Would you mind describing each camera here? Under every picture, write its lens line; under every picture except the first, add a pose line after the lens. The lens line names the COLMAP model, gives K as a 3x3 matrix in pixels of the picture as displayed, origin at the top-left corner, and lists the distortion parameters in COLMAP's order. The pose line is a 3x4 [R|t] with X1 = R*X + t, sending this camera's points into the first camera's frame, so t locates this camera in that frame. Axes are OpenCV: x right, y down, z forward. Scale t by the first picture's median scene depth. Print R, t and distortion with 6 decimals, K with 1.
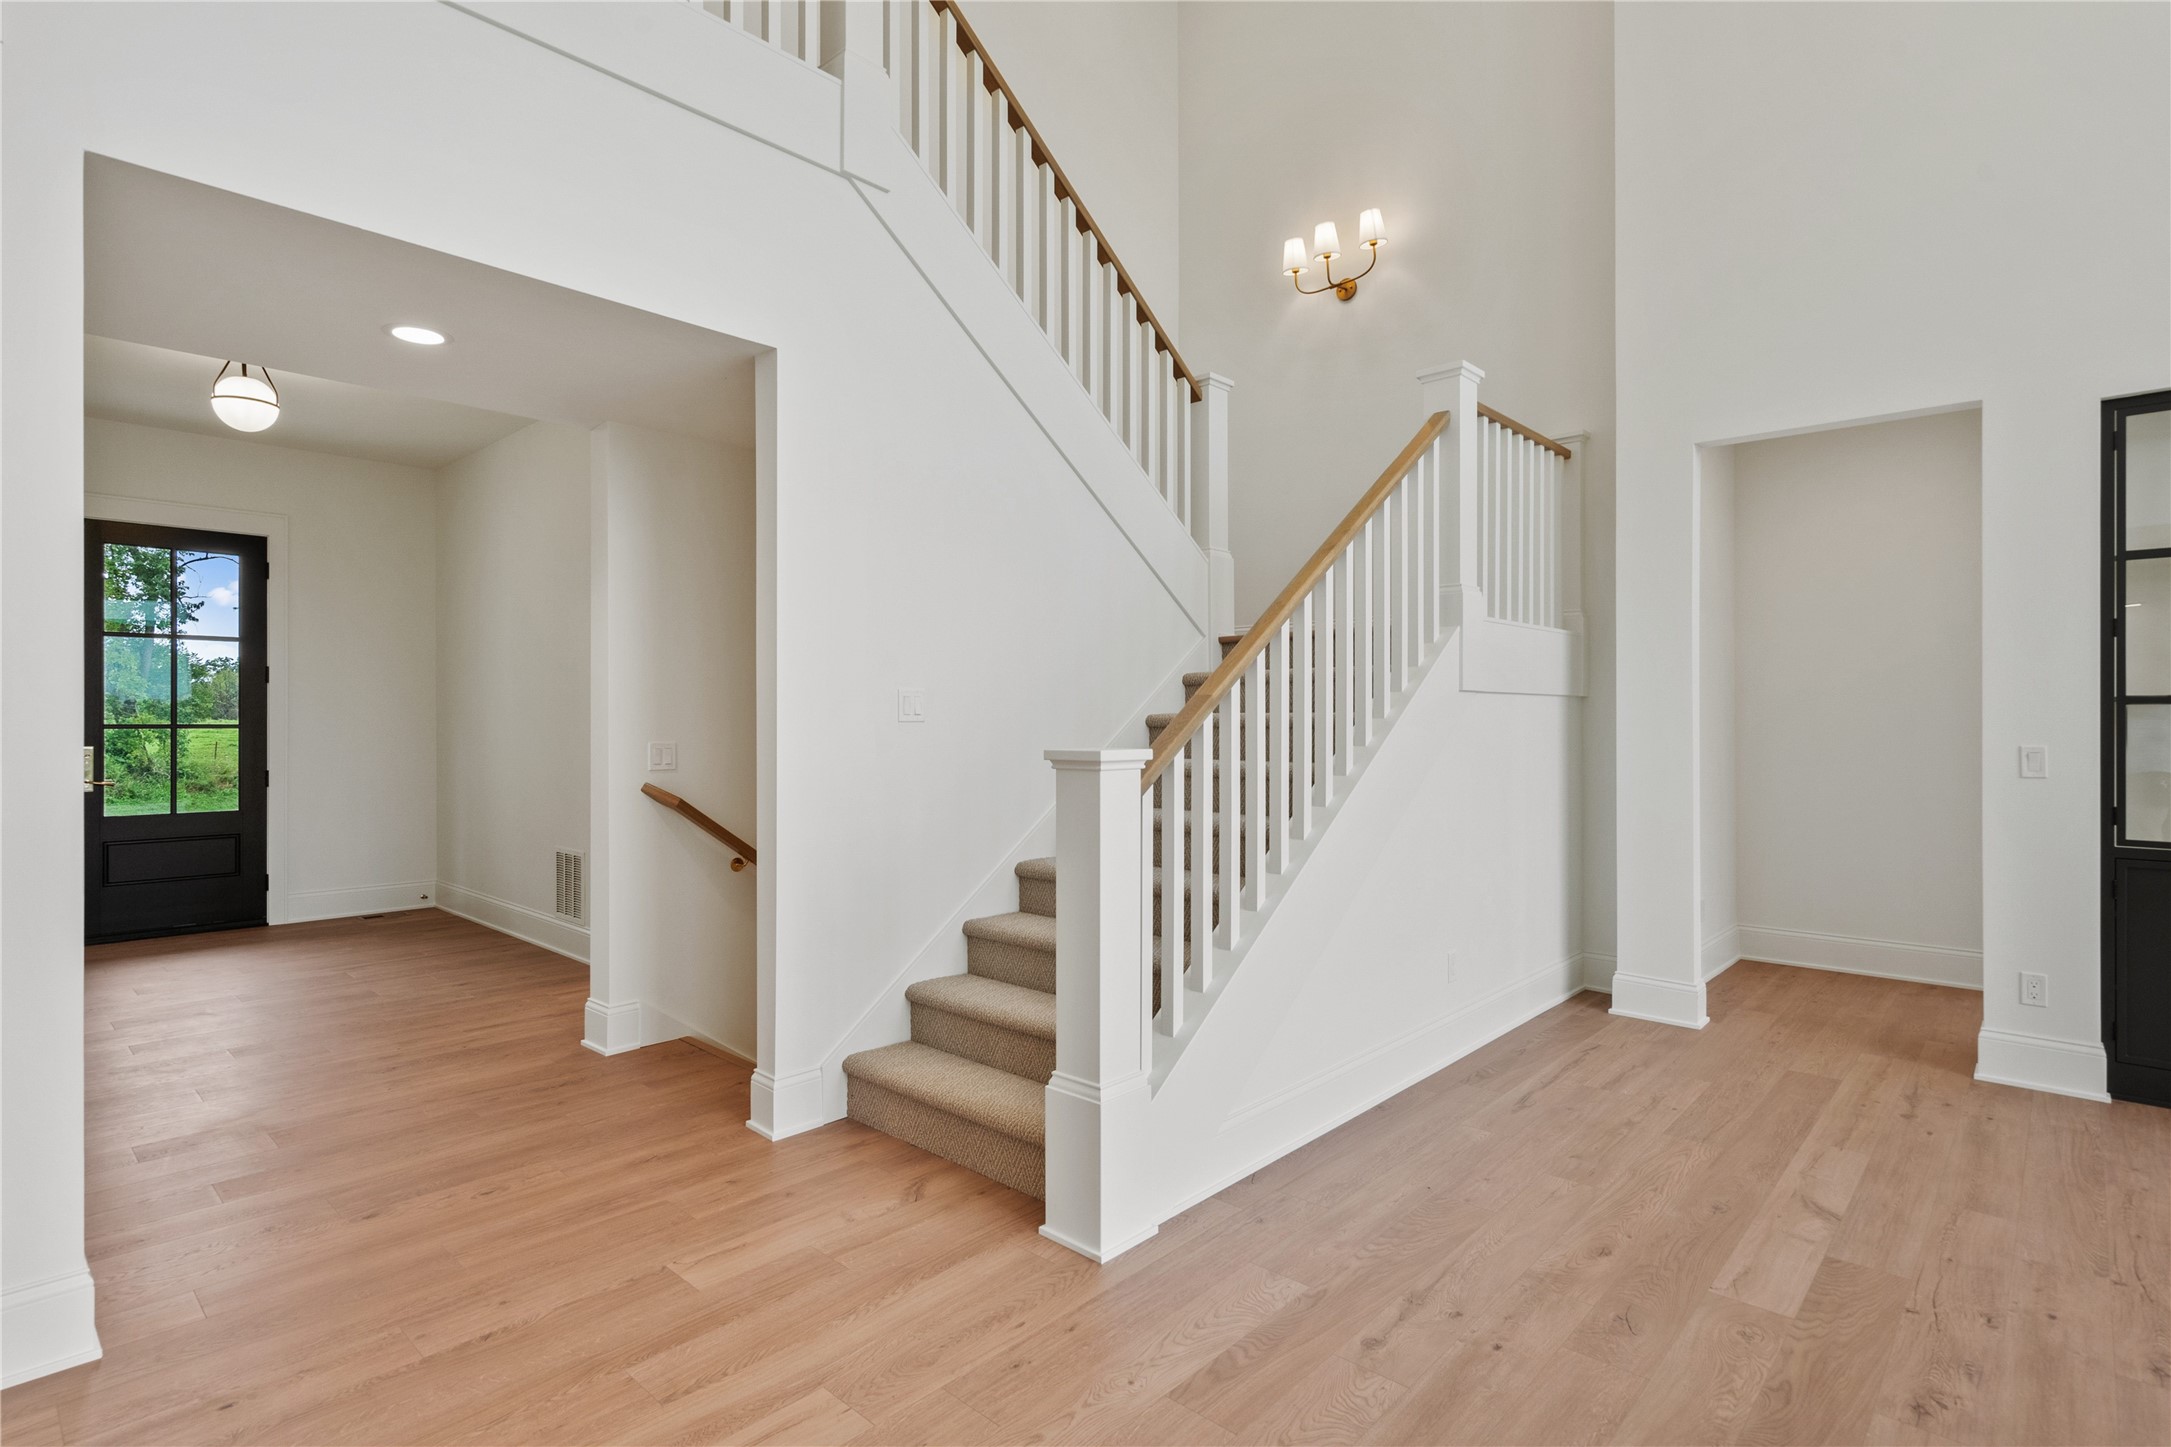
lens RADIAL K [[1043.9, 0, 1085.5], [0, 1043.9, 723.5], [0, 0, 1]] dist [0.000808, -0.000627]
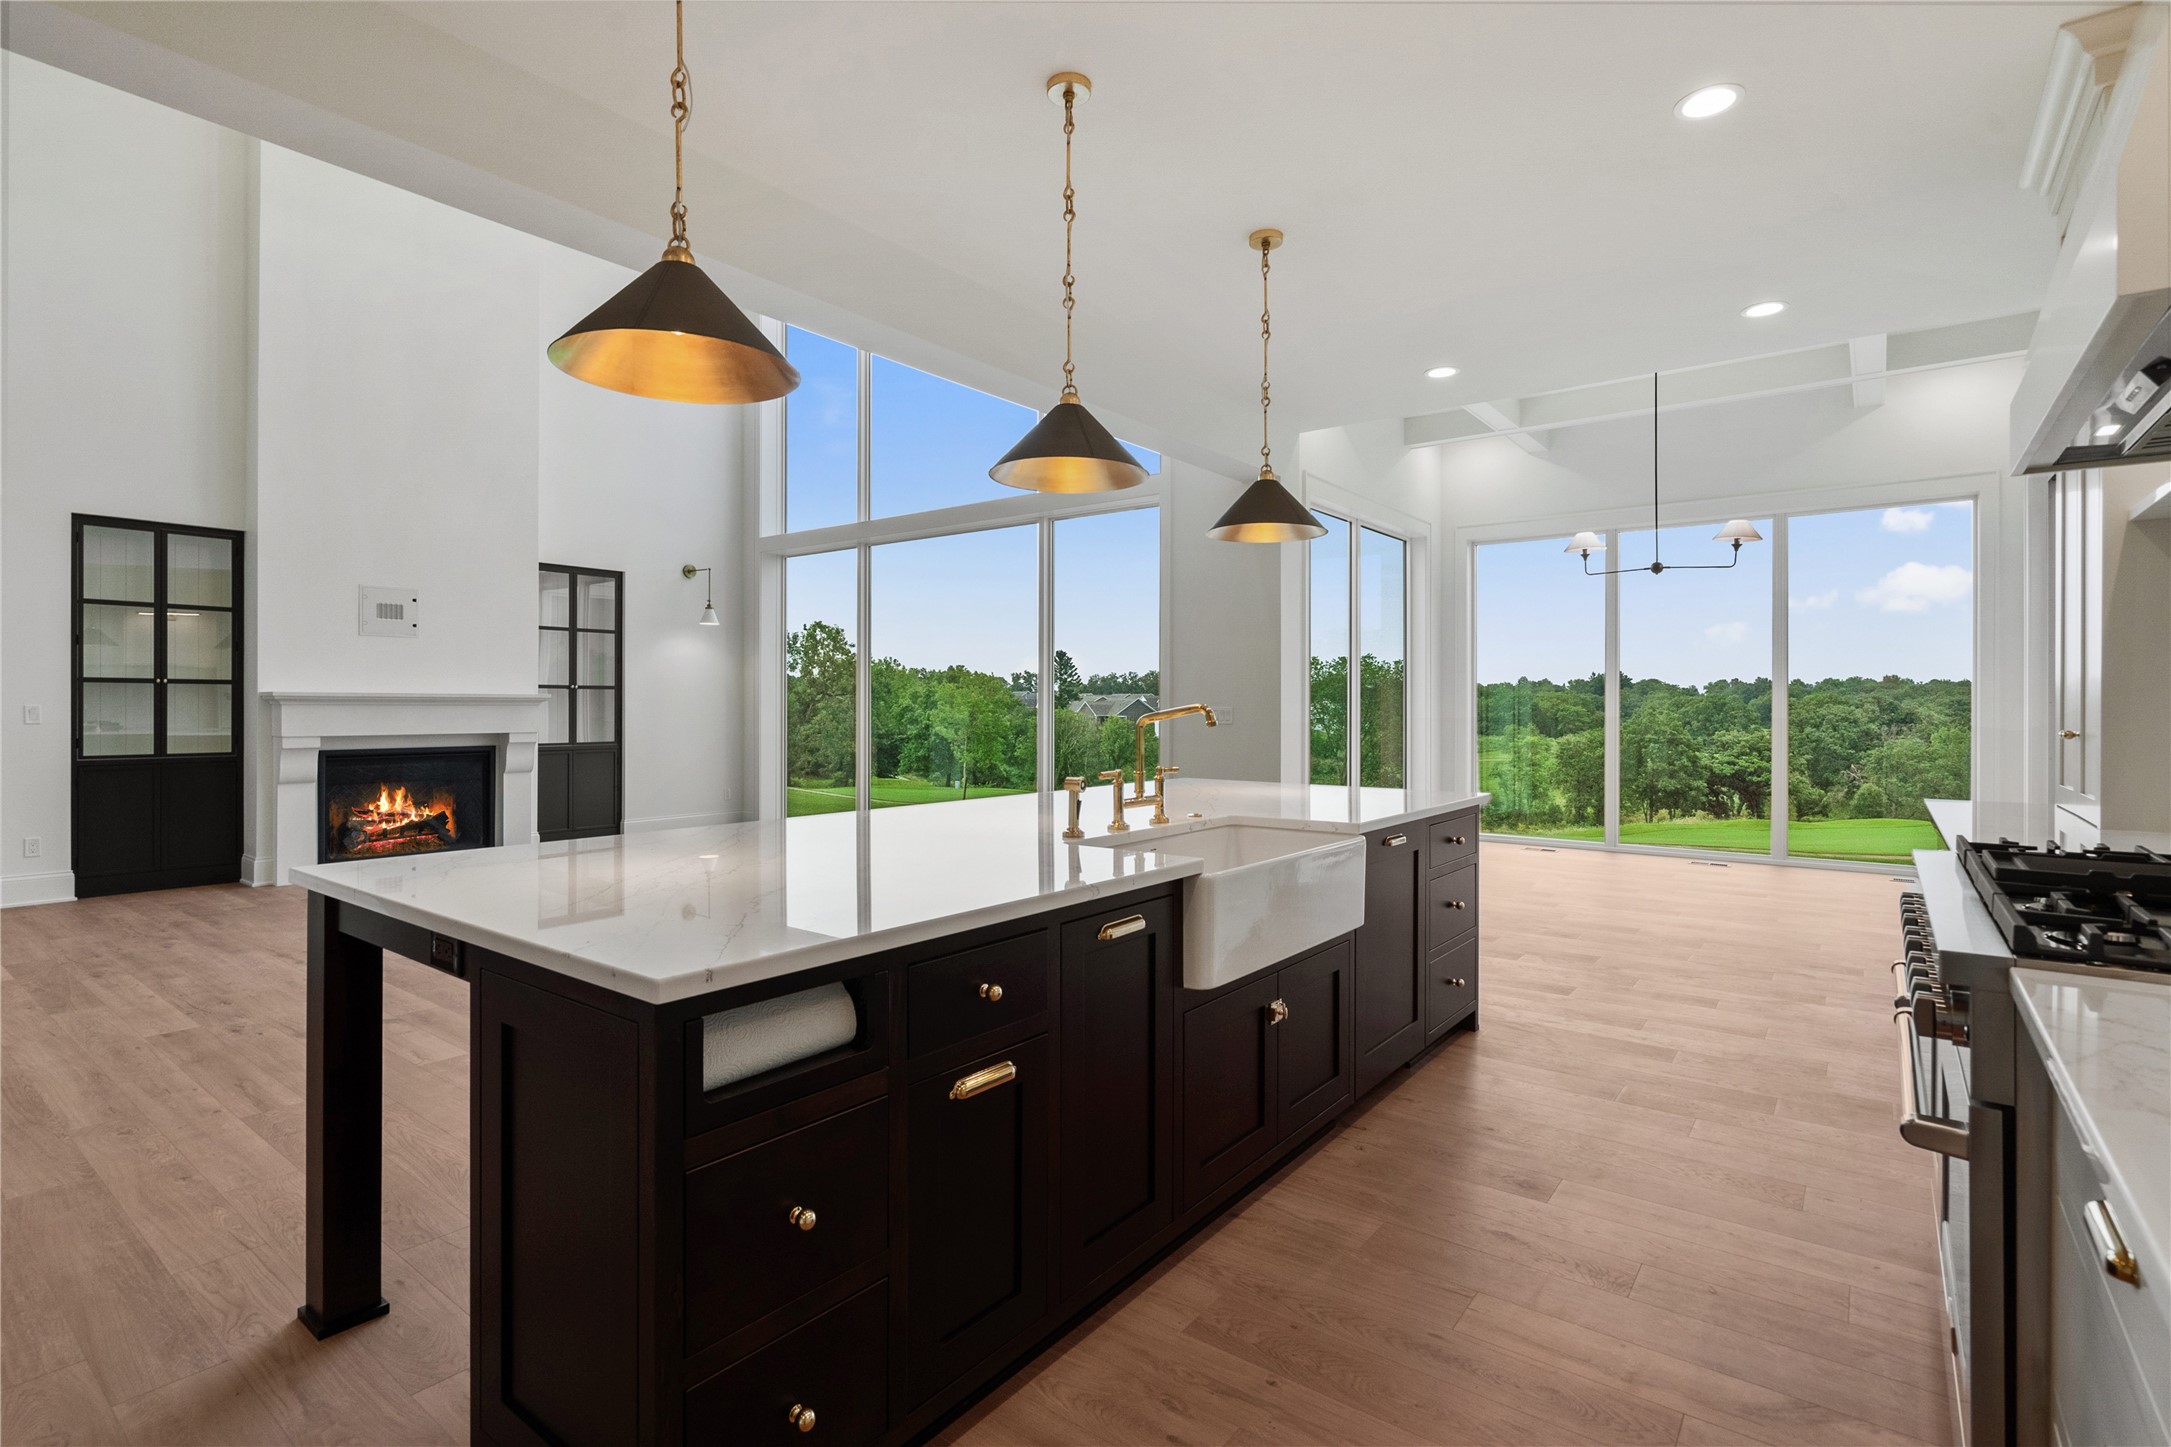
lens RADIAL K [[1043.5, 0, 1085.5], [0, 1043.5, 723.5], [0, 0, 1]] dist [-0.001046, -0.010305]
pose [[-0.111273, -0.001954, 0.993788, -0.999435], [-0.000287, 0.999998, 0.001934, 0.050059], [-0.993790, -0.000070, -0.111273, -0.545364]]
